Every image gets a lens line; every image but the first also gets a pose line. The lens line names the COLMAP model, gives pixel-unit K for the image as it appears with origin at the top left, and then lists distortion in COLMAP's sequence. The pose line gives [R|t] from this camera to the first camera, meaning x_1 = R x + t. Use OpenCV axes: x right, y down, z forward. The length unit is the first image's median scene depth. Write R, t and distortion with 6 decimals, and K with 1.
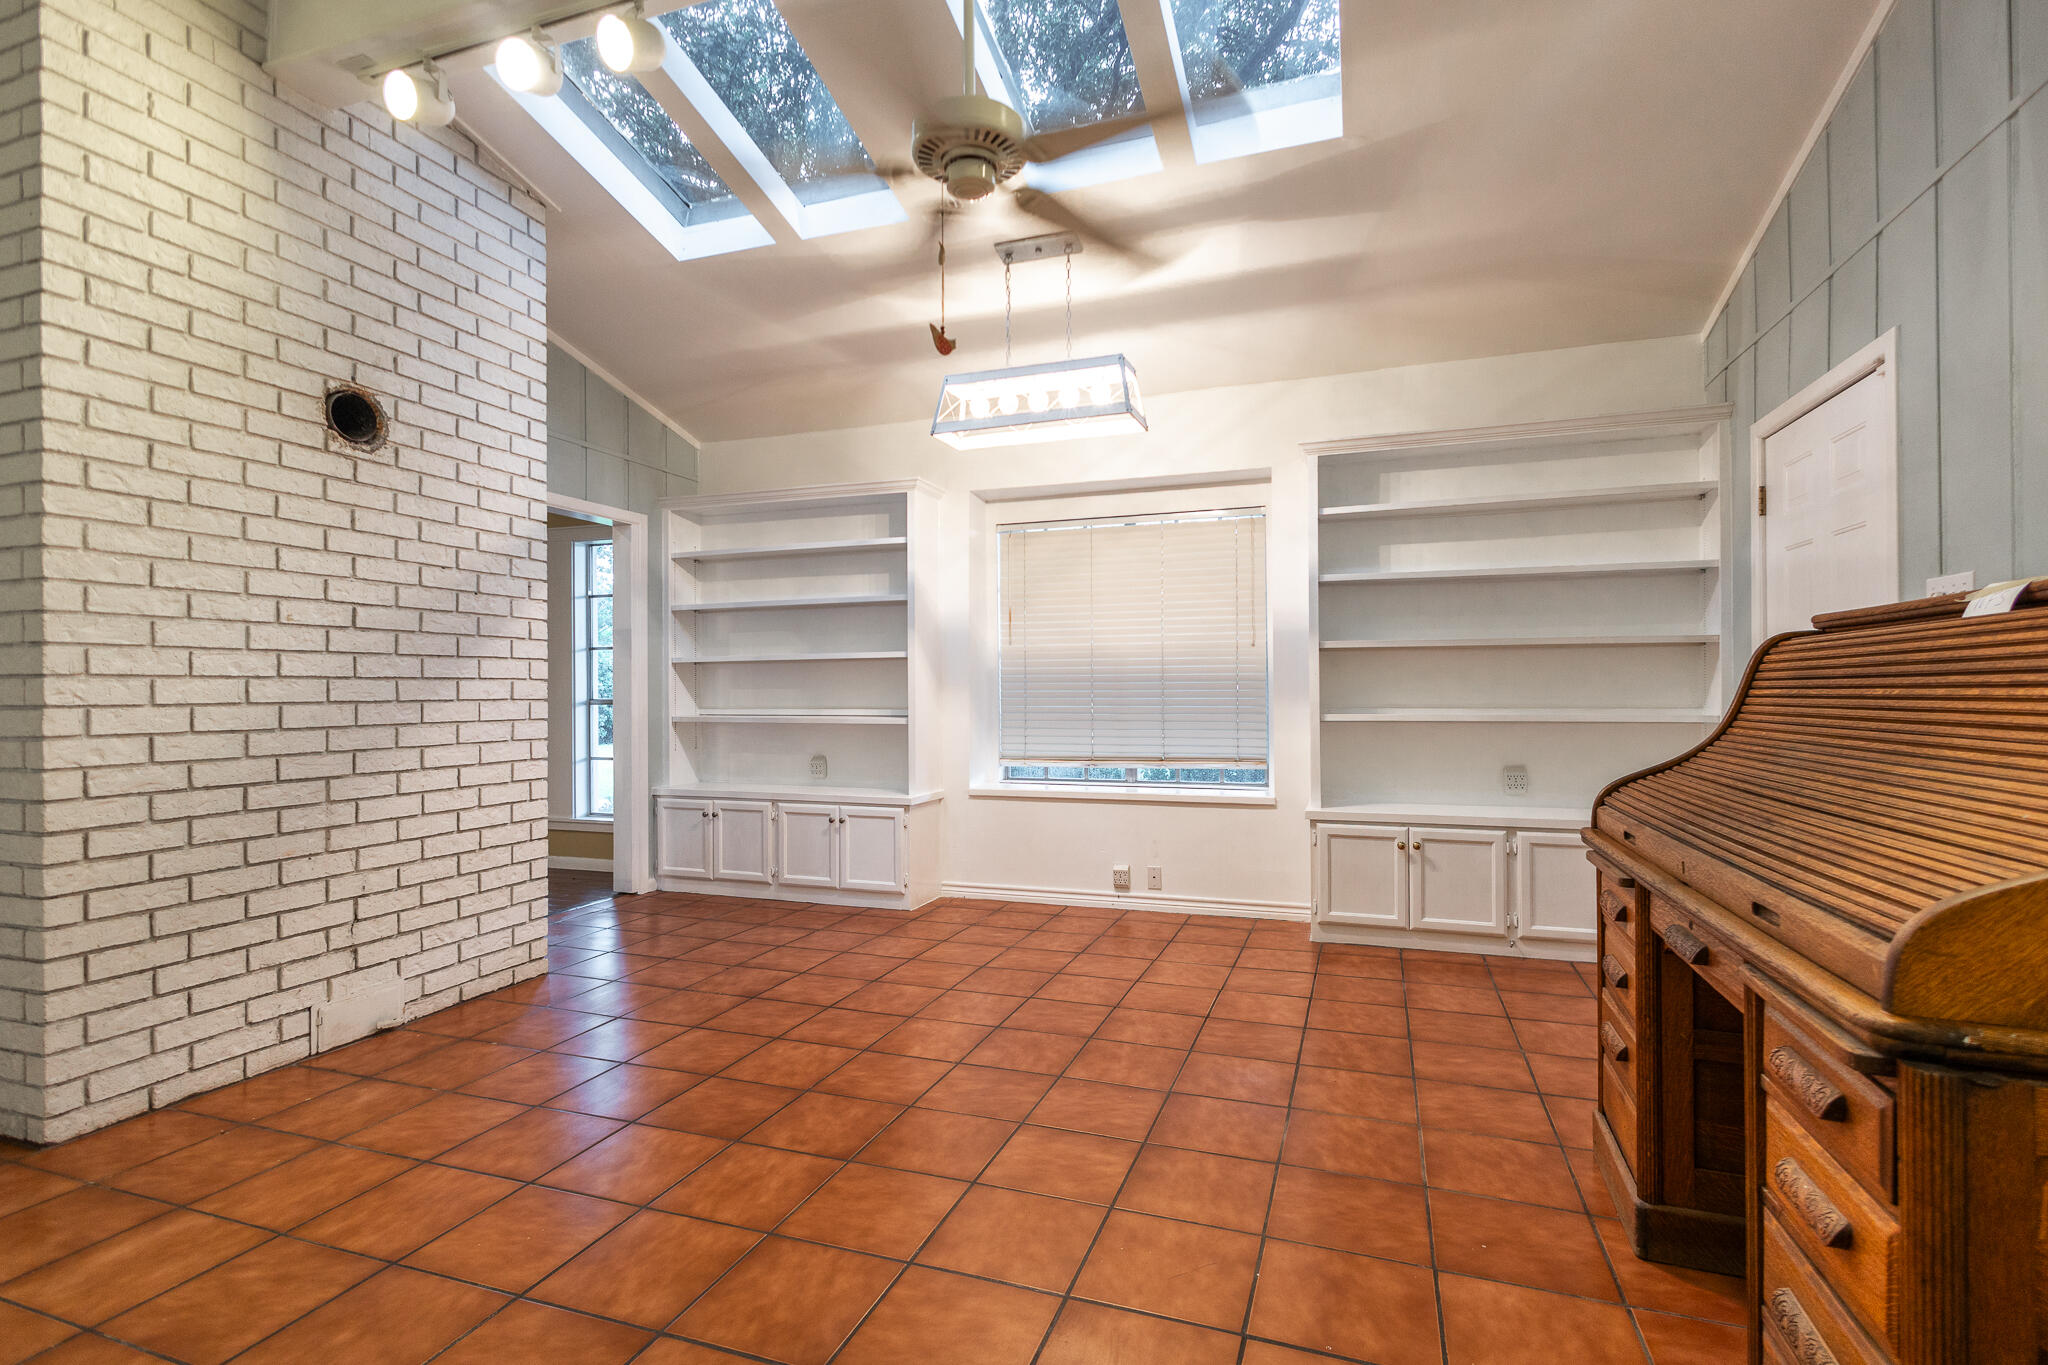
lens RADIAL K [[951.0, 0, 1024.9], [0, 951.0, 686.1], [0, 0, 1]] dist [0.009195, -0.001516]
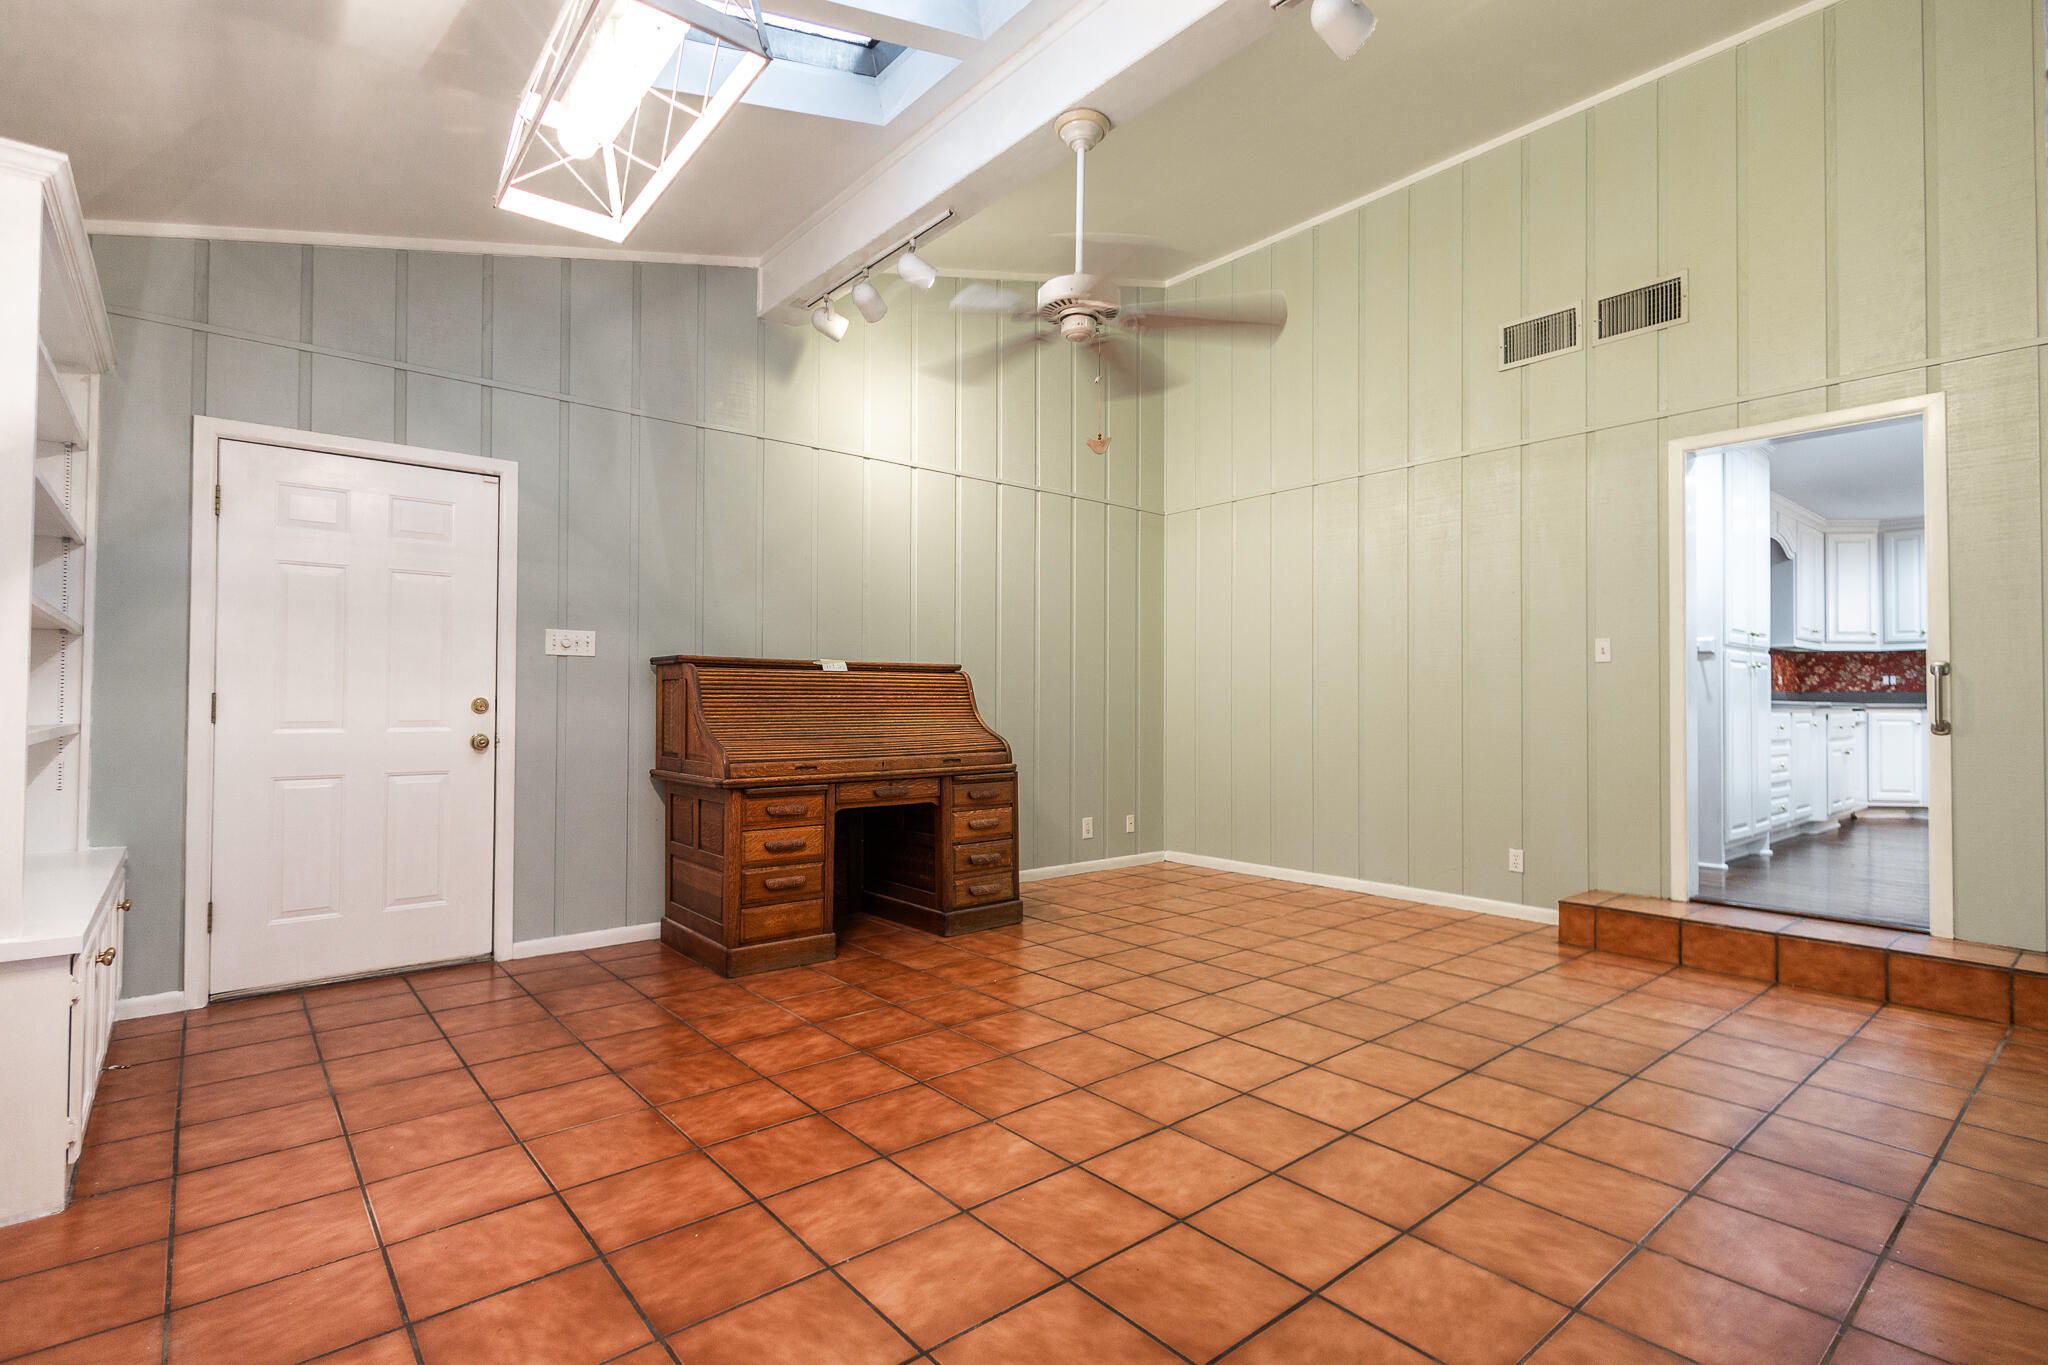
lens RADIAL K [[986.3, 0, 1024.0], [0, 986.3, 682.5], [0, 0, 1]] dist [0.029121, -0.007134]
pose [[-0.865427, 0.011727, 0.500898, -0.449427], [-0.002975, 0.999588, -0.028543, 0.020626], [-0.501026, -0.026192, -0.865036, 1.448467]]
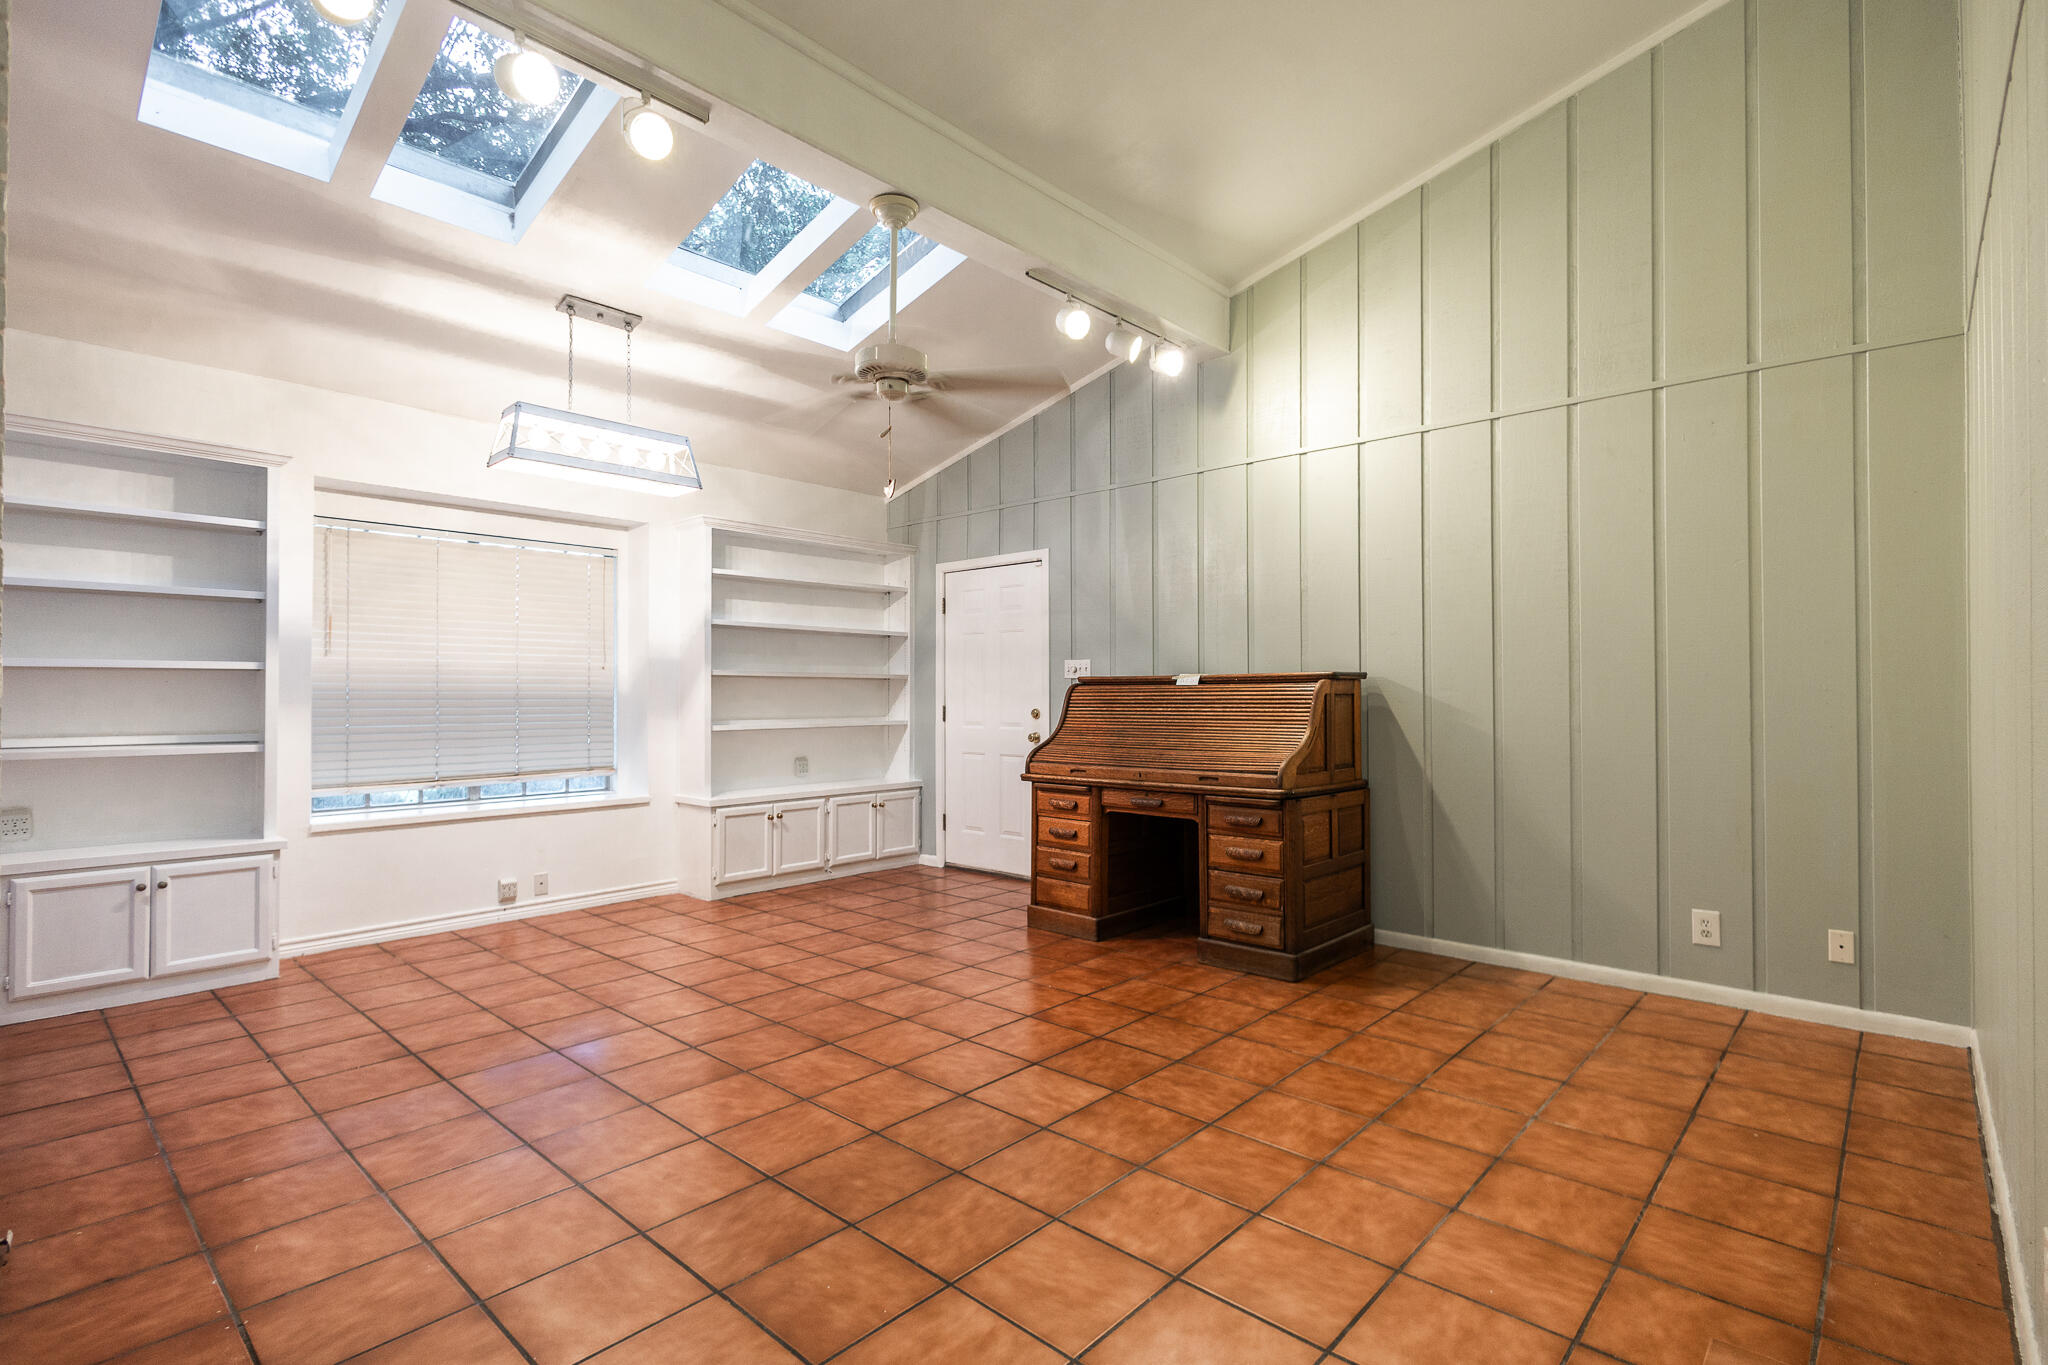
lens RADIAL K [[957.7, 0, 1026.2], [0, 957.7, 698.9], [0, 0, 1]] dist [0.005803, -0.000219]
pose [[0.391856, 0.001566, 0.920025, -0.893540], [-0.003934, 0.999992, -0.000027, -0.011318], [-0.920018, -0.003609, 0.391859, 0.110142]]
